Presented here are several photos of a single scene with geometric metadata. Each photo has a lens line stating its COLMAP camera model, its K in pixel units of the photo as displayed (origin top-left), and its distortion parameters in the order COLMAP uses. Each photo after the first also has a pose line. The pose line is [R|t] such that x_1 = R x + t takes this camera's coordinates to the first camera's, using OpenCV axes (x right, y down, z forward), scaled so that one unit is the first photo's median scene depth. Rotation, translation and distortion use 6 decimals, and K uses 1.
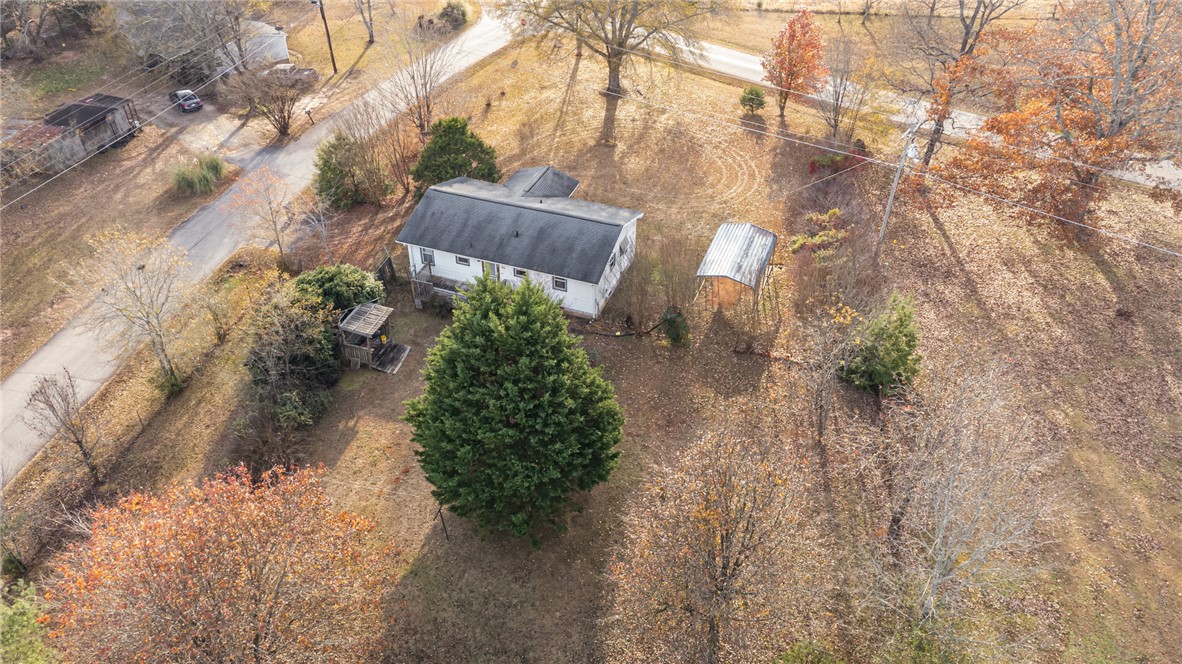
lens RADIAL K [[862.2, 0, 586.4], [0, 862.2, 320.4], [0, 0, 1]] dist [0.017428, 0.040103]
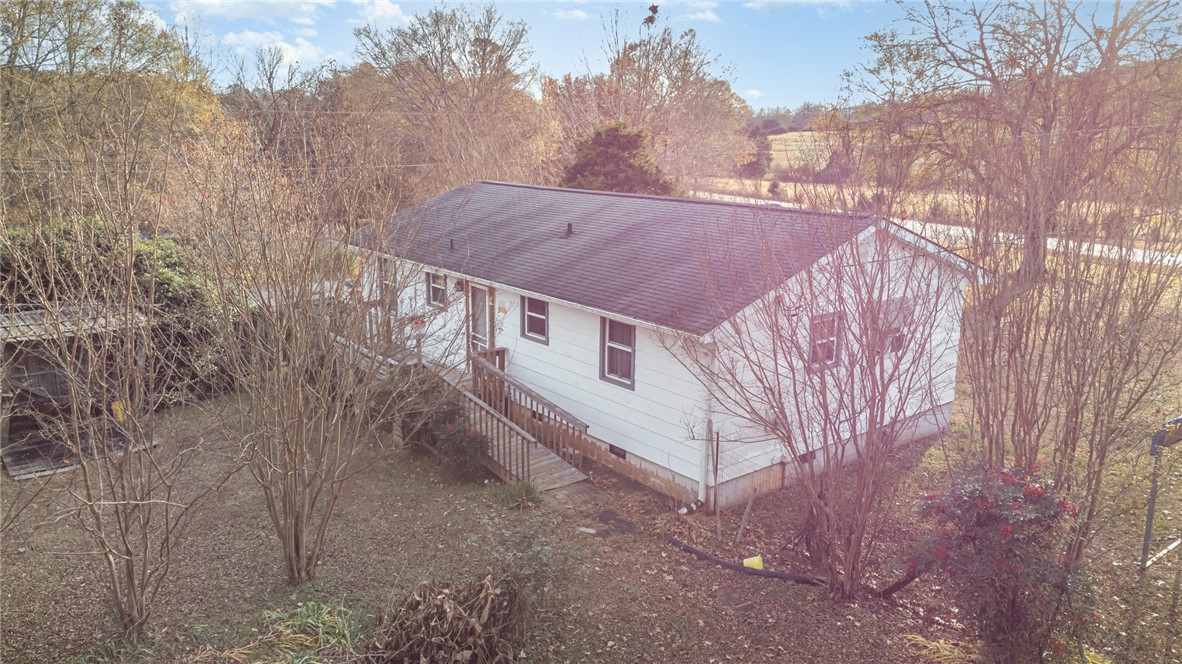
lens RADIAL K [[865.5, 0, 586.6], [0, 865.5, 319.9], [0, 0, 1]] dist [0.023352, 0.026893]
pose [[0.860615, 0.111027, -0.497007, 0.074341], [-0.308866, 0.889753, -0.336068, 0.034557], [0.404900, 0.442733, 0.800027, 0.515371]]
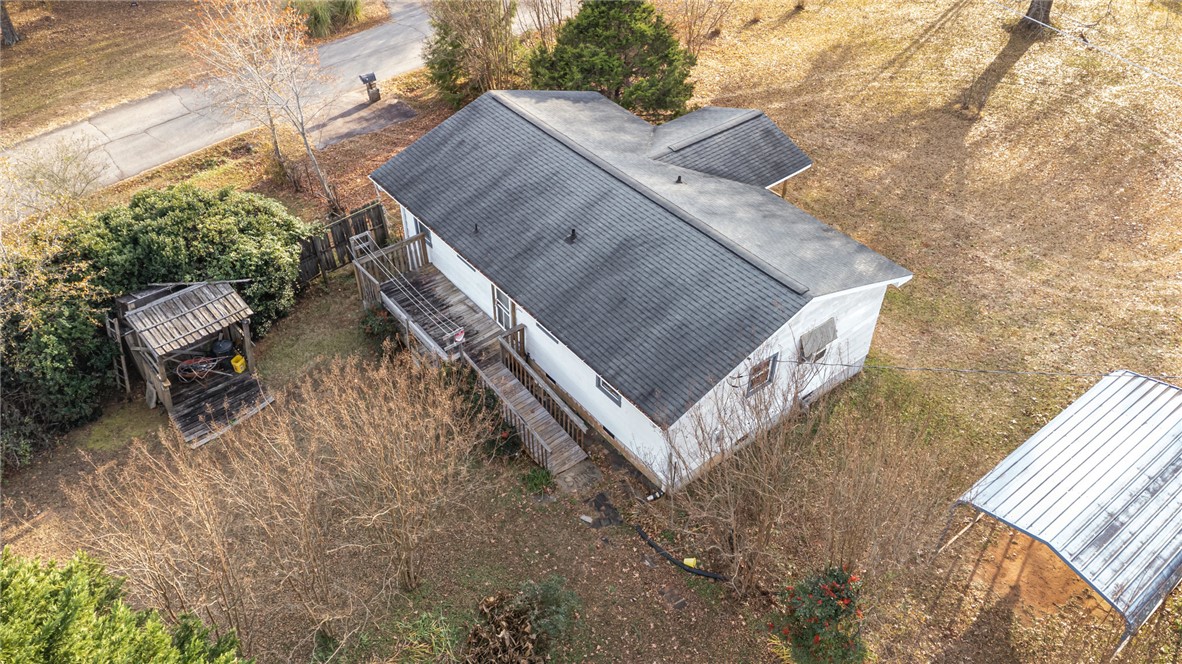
lens RADIAL K [[865.5, 0, 586.6], [0, 865.5, 319.9], [0, 0, 1]] dist [0.023352, 0.026893]
pose [[0.857350, 0.335306, -0.390539, 0.076374], [-0.309946, 0.942045, 0.128392, -0.082977], [0.410956, 0.010969, 0.911589, 0.425992]]
